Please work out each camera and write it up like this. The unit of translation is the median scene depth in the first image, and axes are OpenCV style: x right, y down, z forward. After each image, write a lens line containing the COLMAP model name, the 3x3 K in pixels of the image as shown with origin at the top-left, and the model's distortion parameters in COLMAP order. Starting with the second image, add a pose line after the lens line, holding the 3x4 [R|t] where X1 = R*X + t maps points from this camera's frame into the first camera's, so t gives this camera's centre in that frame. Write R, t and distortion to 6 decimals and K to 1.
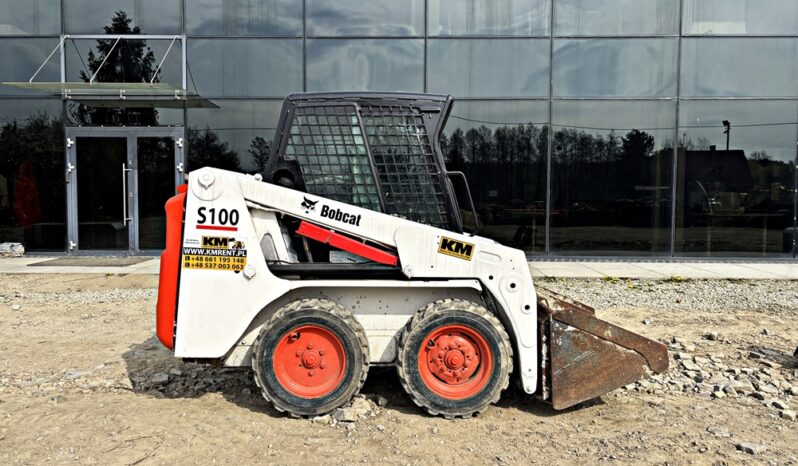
lens RADIAL K [[600.2, 0, 398.6], [0, 600.2, 230.0], [0, 0, 1]] dist [0.053862, -0.069910]
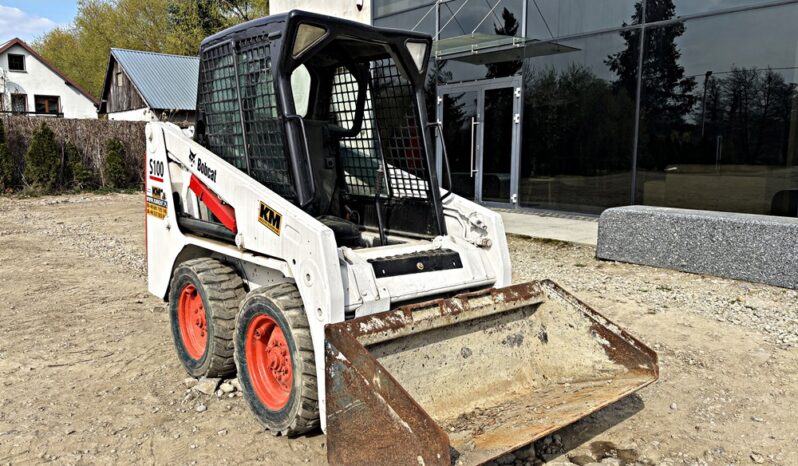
lens RADIAL K [[602.0, 0, 396.0], [0, 602.0, 232.4], [0, 0, 1]] dist [0.058333, -0.073271]
pose [[0.644029, 0.104004, -0.757899, 0.781309], [-0.041179, 0.993992, 0.101410, -0.035086], [0.763892, -0.034101, 0.644442, 0.625663]]
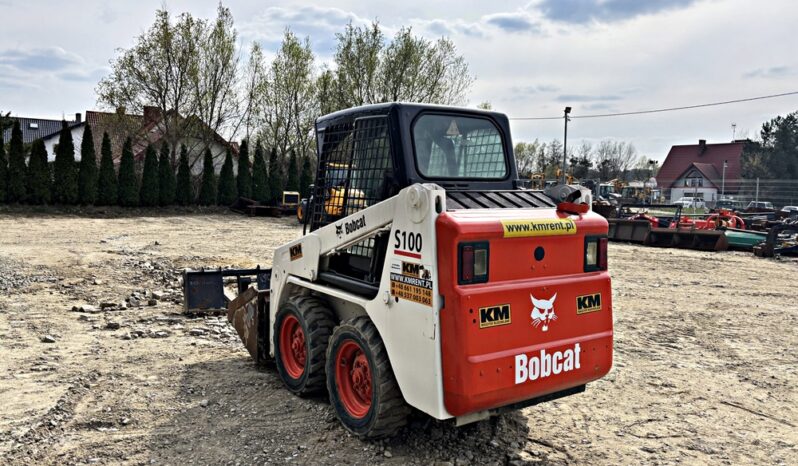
lens RADIAL K [[602.4, 0, 389.3], [0, 602.4, 226.0], [0, 0, 1]] dist [0.045225, -0.047555]
pose [[-0.541323, -0.062146, 0.838515, -0.998384], [0.027558, 0.995418, 0.091565, -0.136011], [-0.840363, 0.072674, -0.537130, 1.798015]]
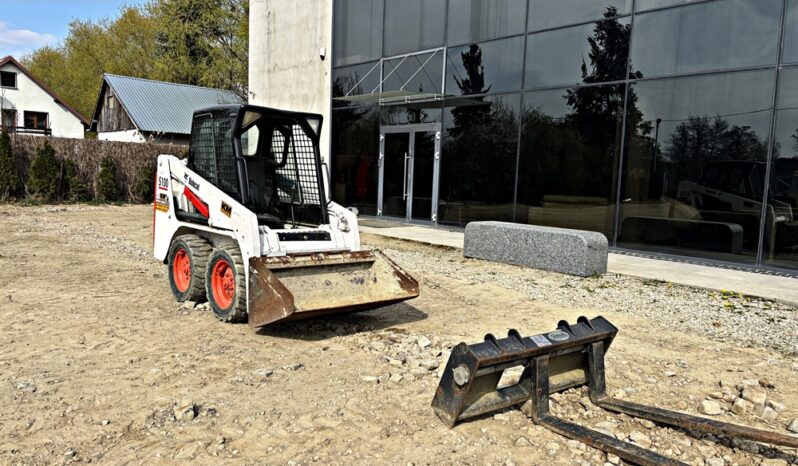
lens RADIAL K [[599.9, 0, 400.6], [0, 599.9, 242.4], [0, 0, 1]] dist [0.051229, -0.068563]
pose [[0.671637, 0.105870, -0.733277, 1.488972], [-0.076144, 0.994360, 0.073821, -0.030345], [0.736957, 0.006253, 0.675911, 0.307080]]
